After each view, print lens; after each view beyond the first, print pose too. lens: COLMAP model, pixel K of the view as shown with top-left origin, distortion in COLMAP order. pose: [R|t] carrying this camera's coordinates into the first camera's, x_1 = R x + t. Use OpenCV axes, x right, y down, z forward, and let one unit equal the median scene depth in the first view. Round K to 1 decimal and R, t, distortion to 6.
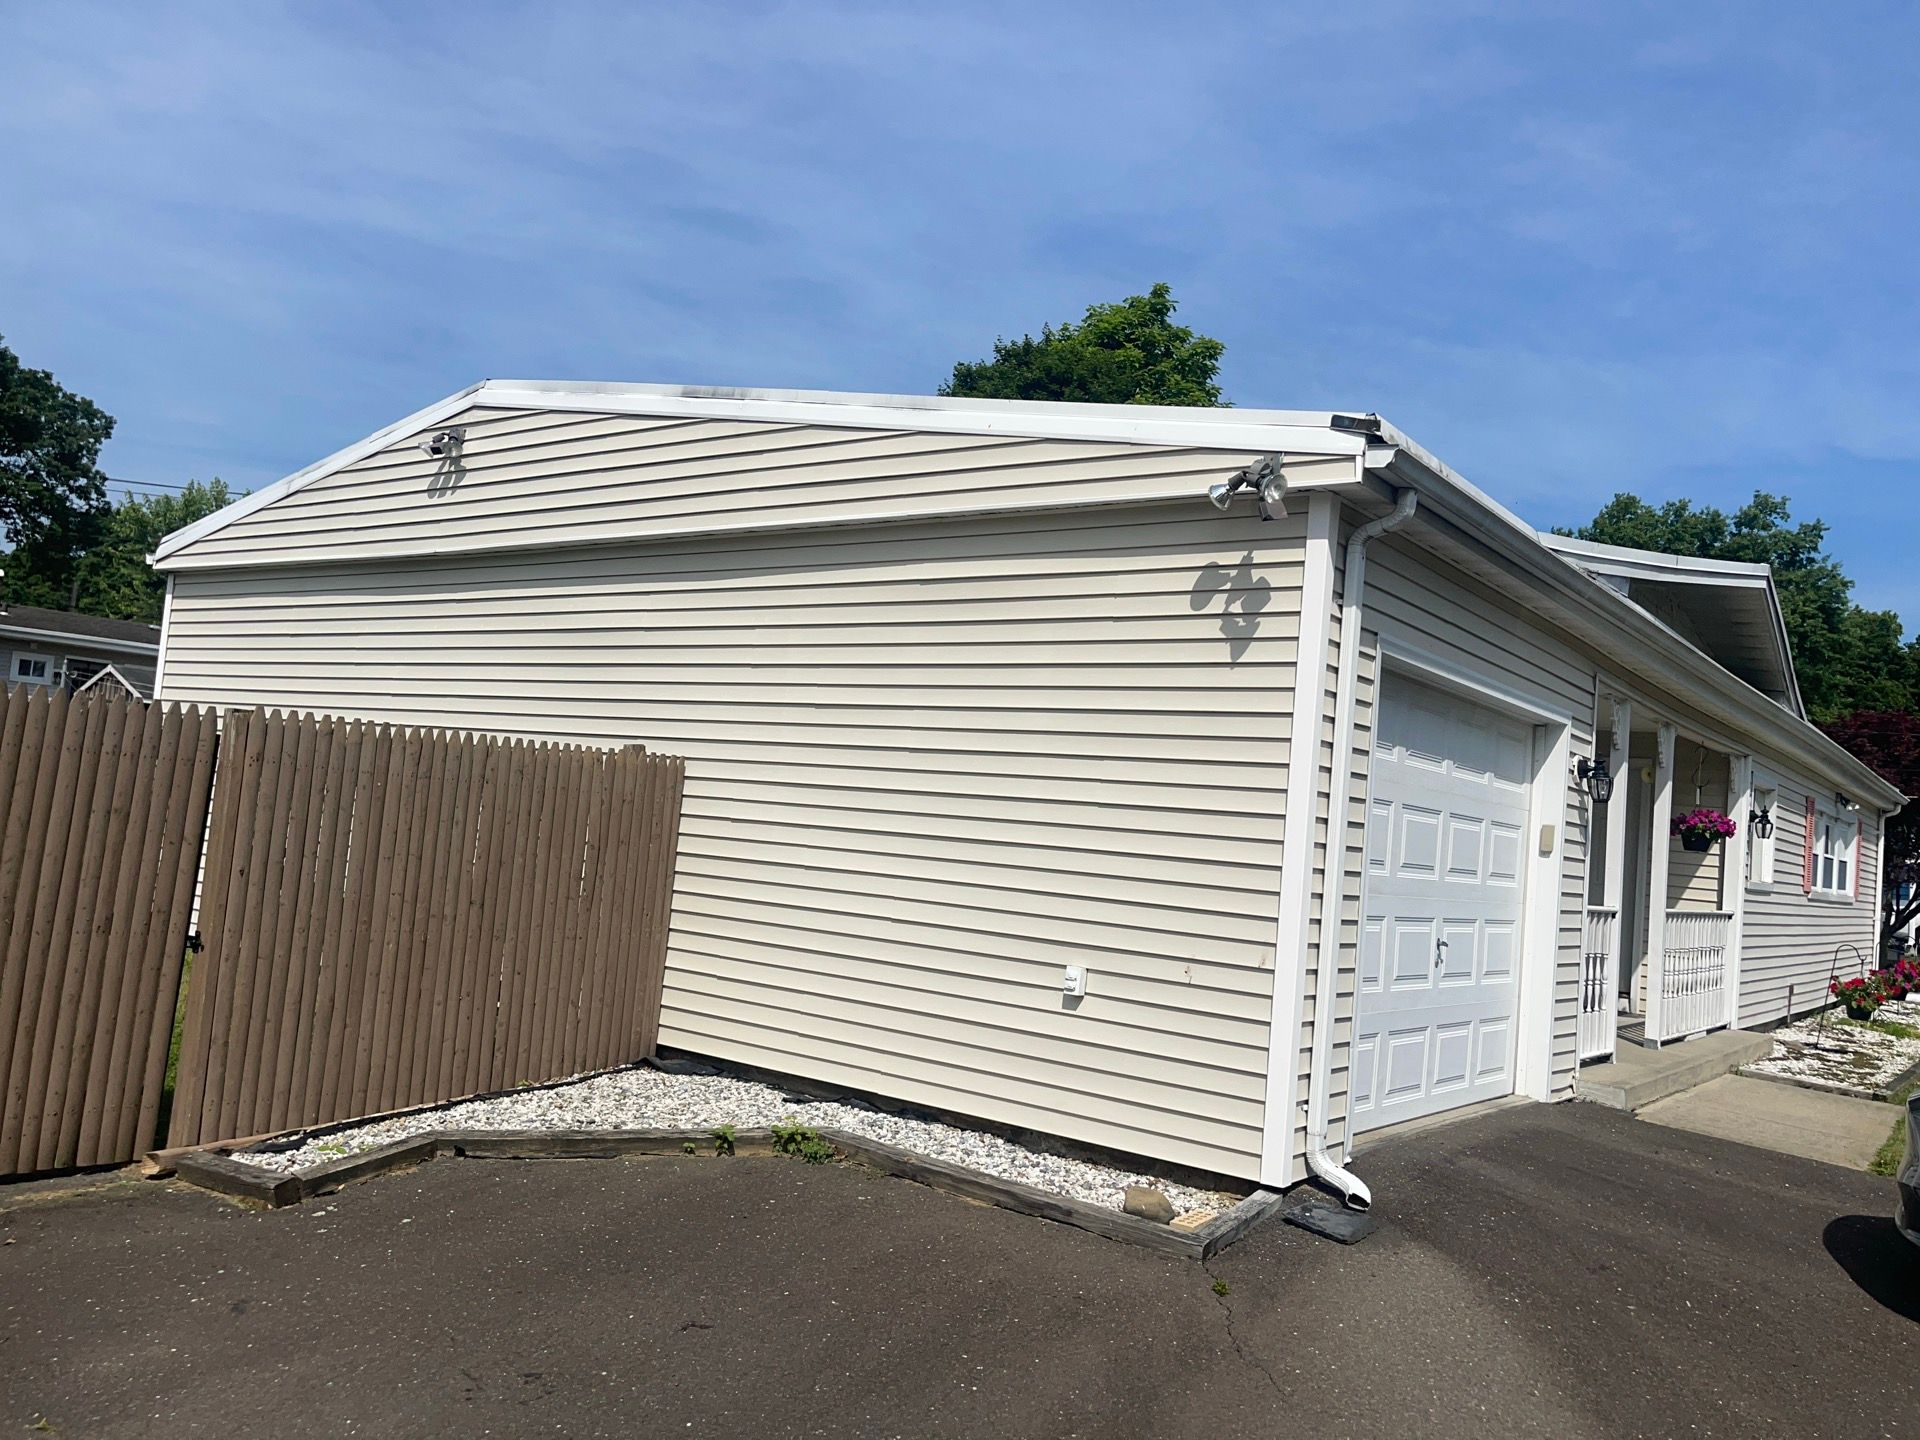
lens RADIAL K [[1448.2, 0, 880.3], [0, 1448.2, 723.7], [0, 0, 1]] dist [0.037519, -0.114416]
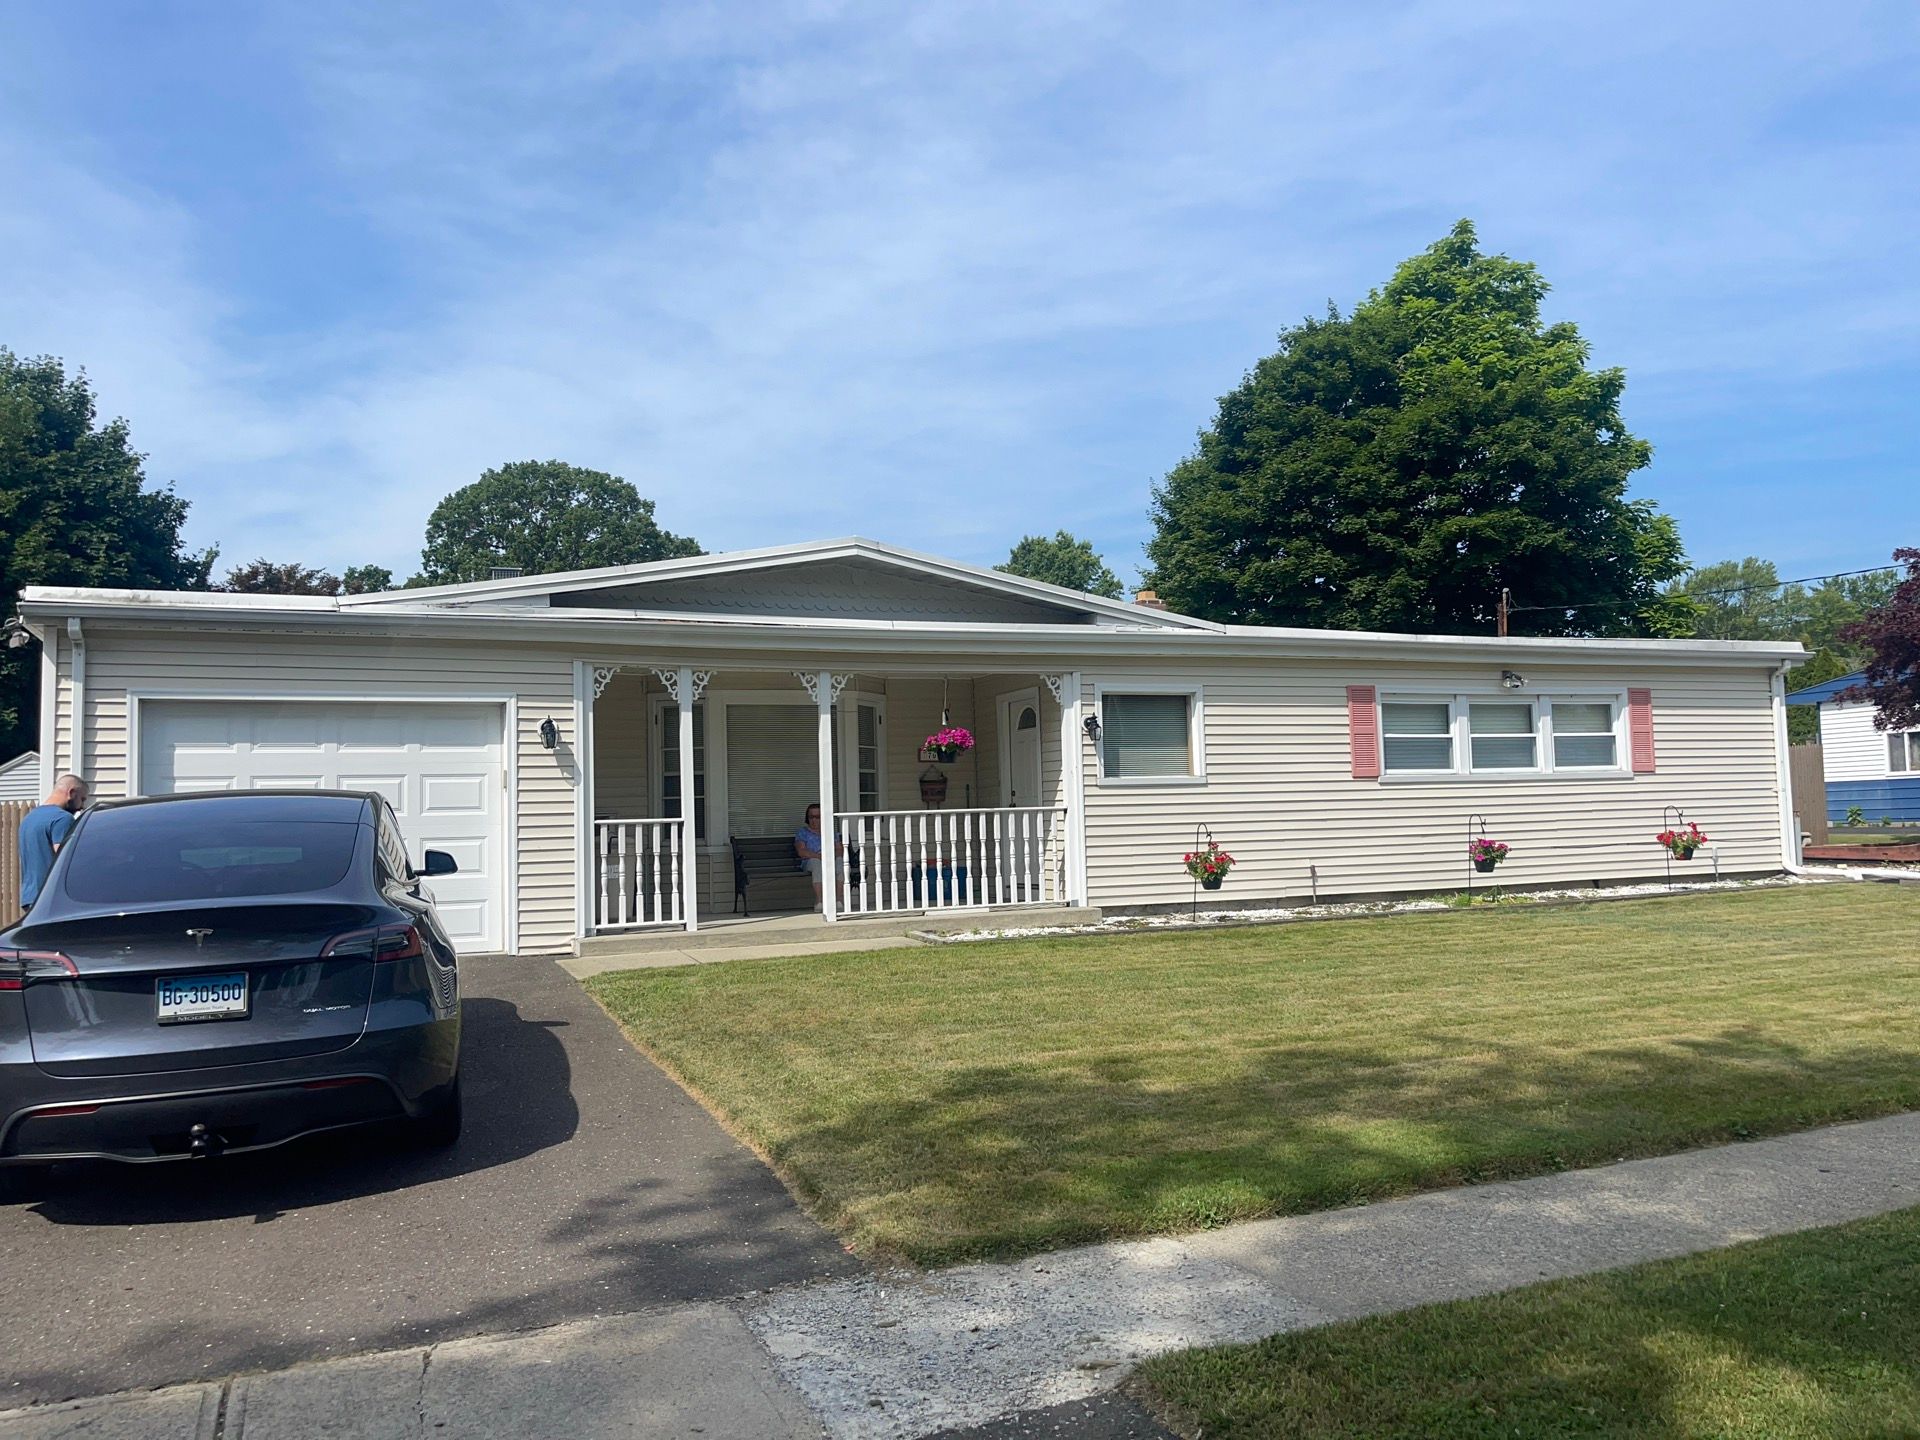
lens RADIAL K [[1389.8, 0, 953.0], [0, 1389.8, 694.5], [0, 0, 1]] dist [0.075513, -0.090943]
pose [[0.865367, -0.160357, -0.474791, 0.303509], [0.142674, 0.987050, -0.073328, 0.032805], [0.480401, -0.004284, 0.877039, 0.004475]]
